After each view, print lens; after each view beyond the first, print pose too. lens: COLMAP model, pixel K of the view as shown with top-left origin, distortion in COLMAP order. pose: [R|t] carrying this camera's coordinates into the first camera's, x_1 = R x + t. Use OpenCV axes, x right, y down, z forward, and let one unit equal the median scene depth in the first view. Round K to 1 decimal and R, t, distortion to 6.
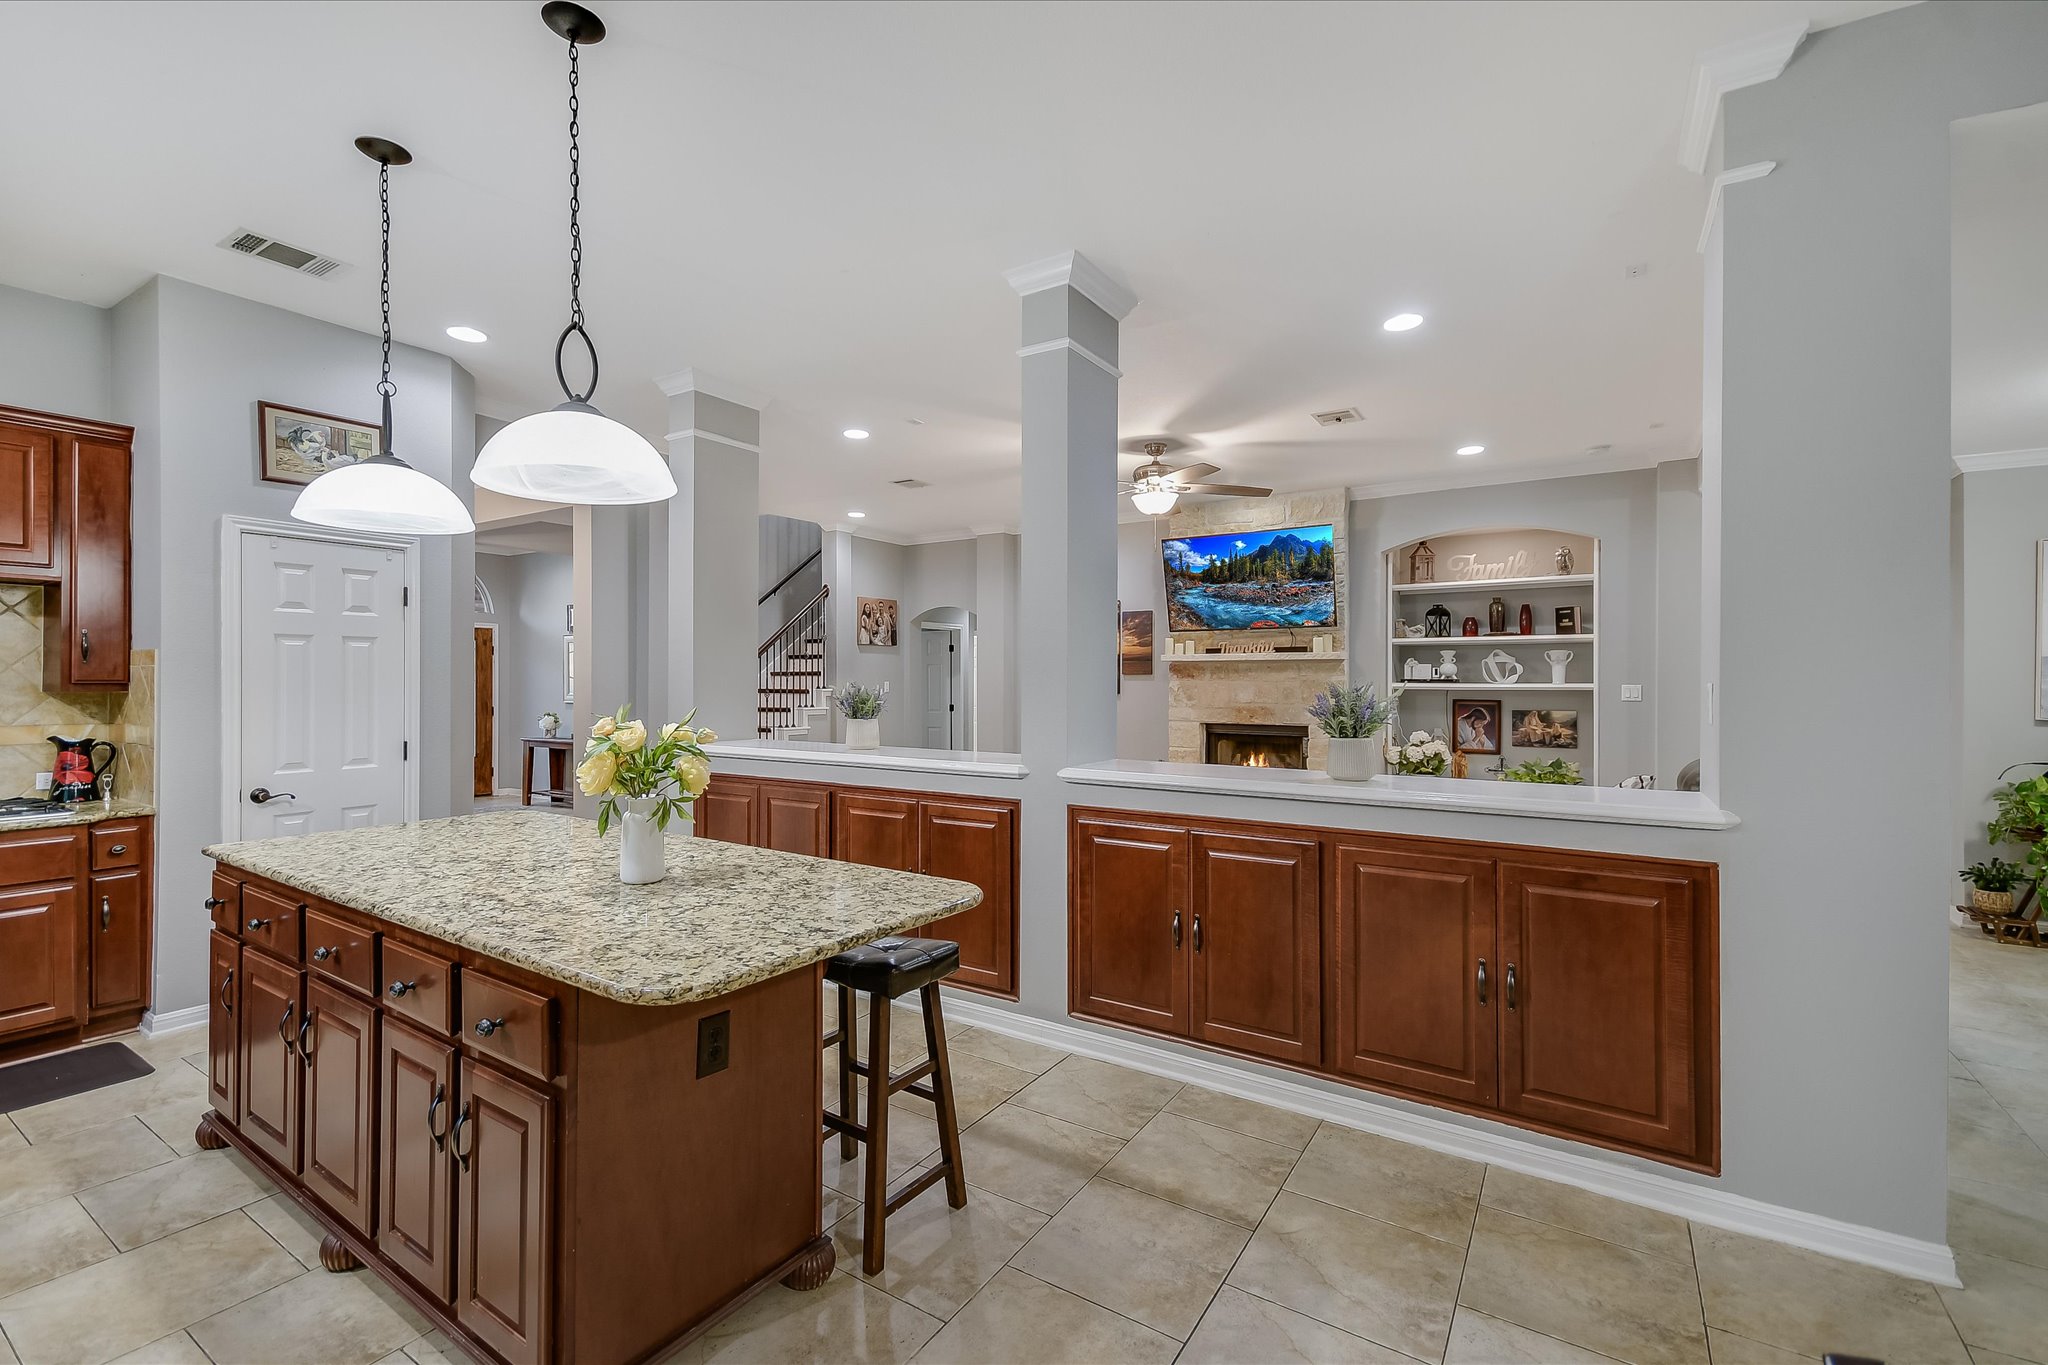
lens RADIAL K [[890.9, 0, 1009.8], [0, 890.9, 681.4], [0, 0, 1]] dist [0.021256, 0.000005]
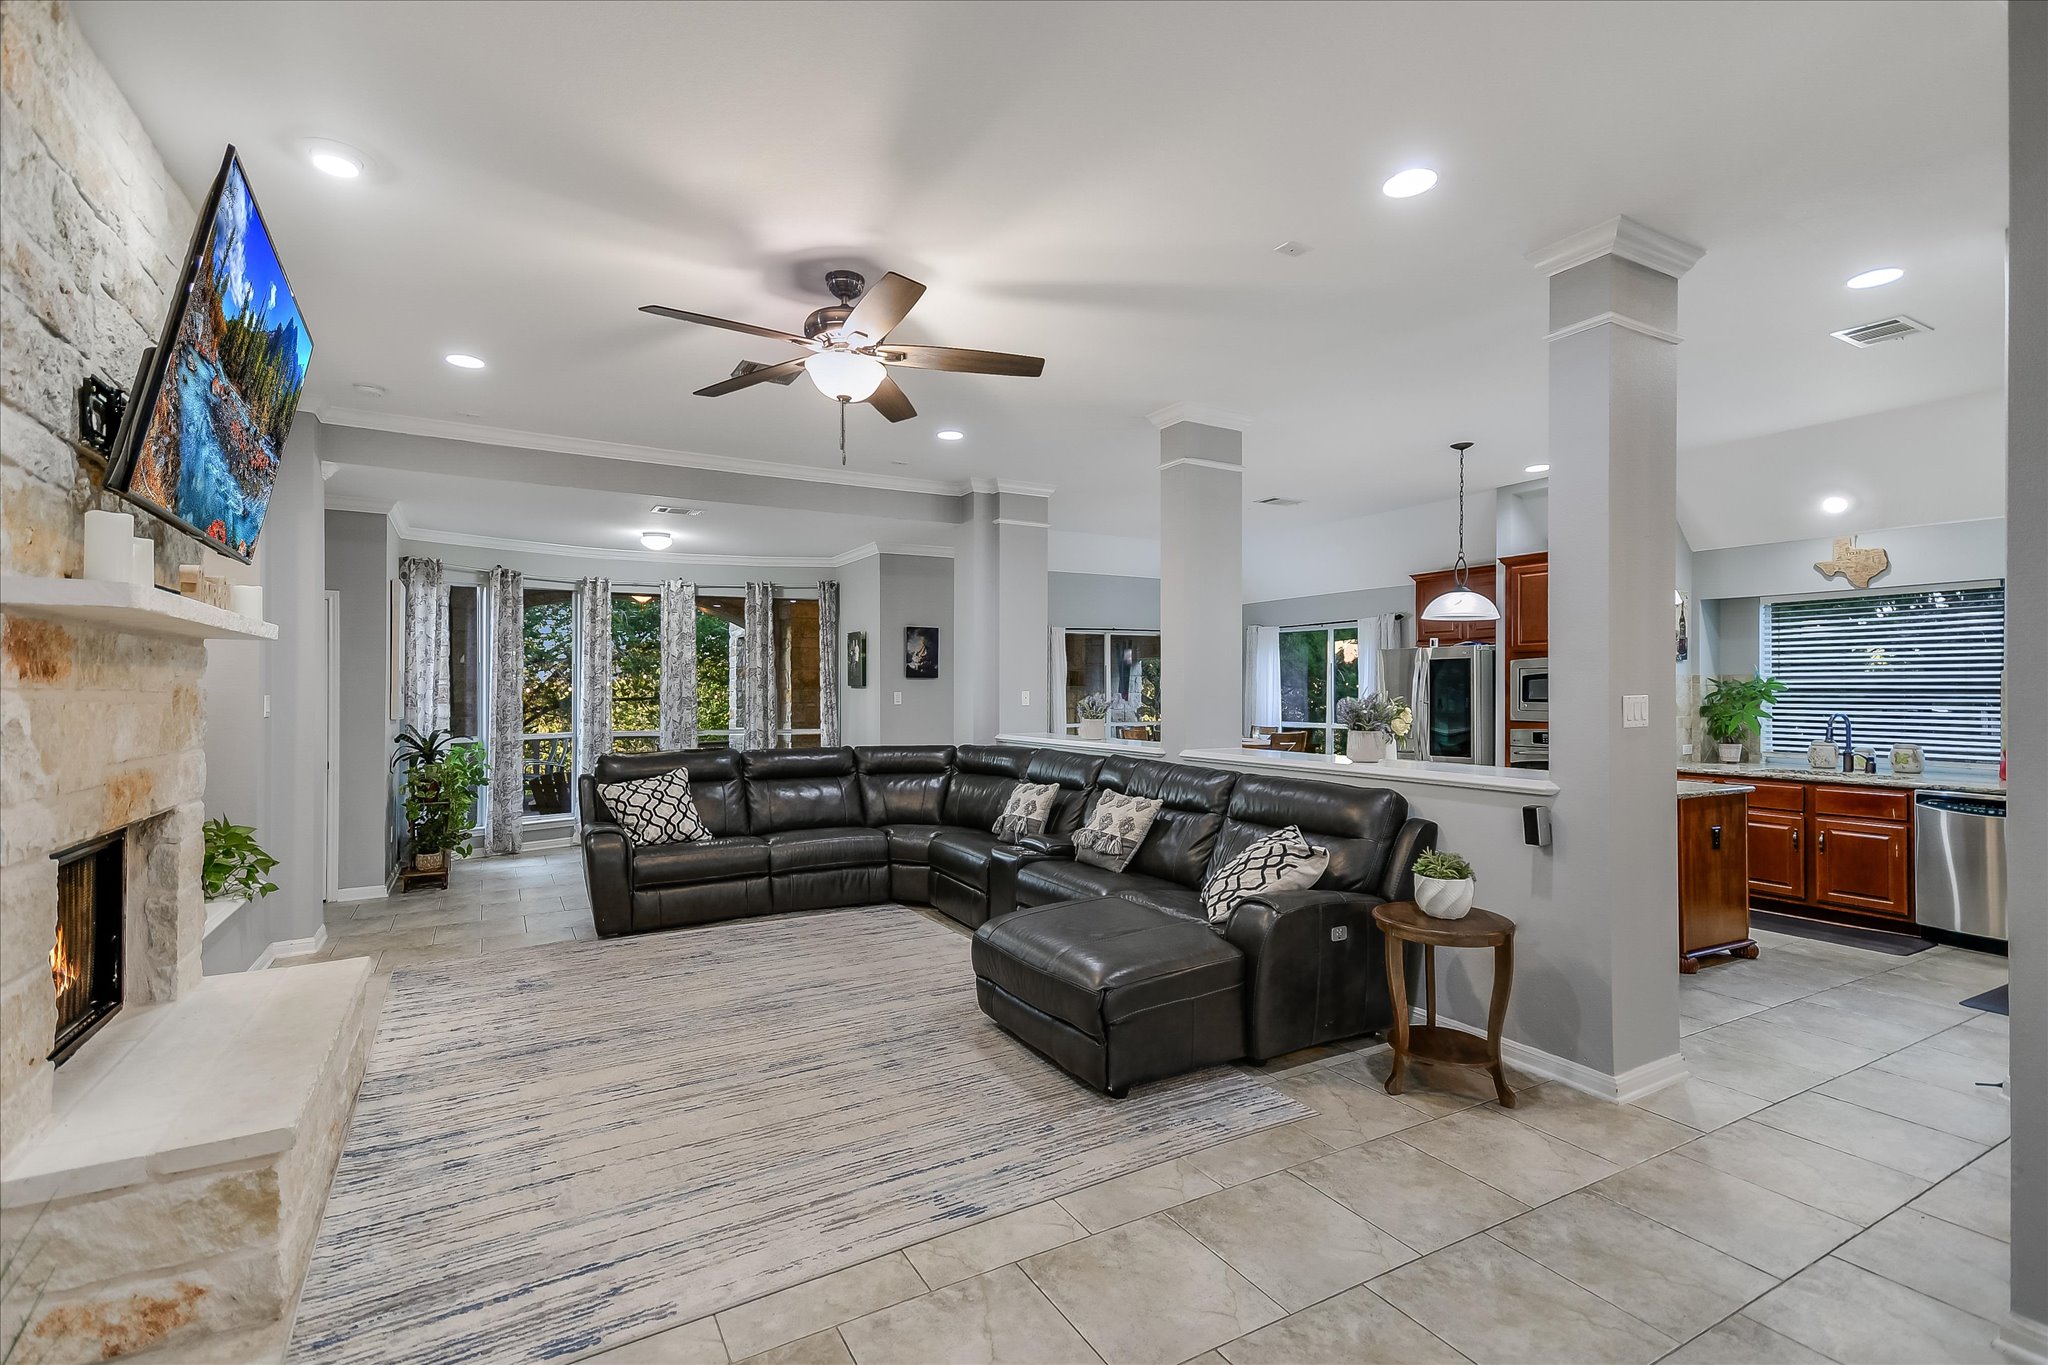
lens RADIAL K [[925.8, 0, 1014.7], [0, 925.8, 686.2], [0, 0, 1]] dist [0.024512, 0.000322]
pose [[-0.891167, -0.000355, 0.453676, -0.166292], [-0.001795, 0.999995, -0.002742, -0.002076], [-0.453673, -0.003258, -0.891162, 1.226261]]
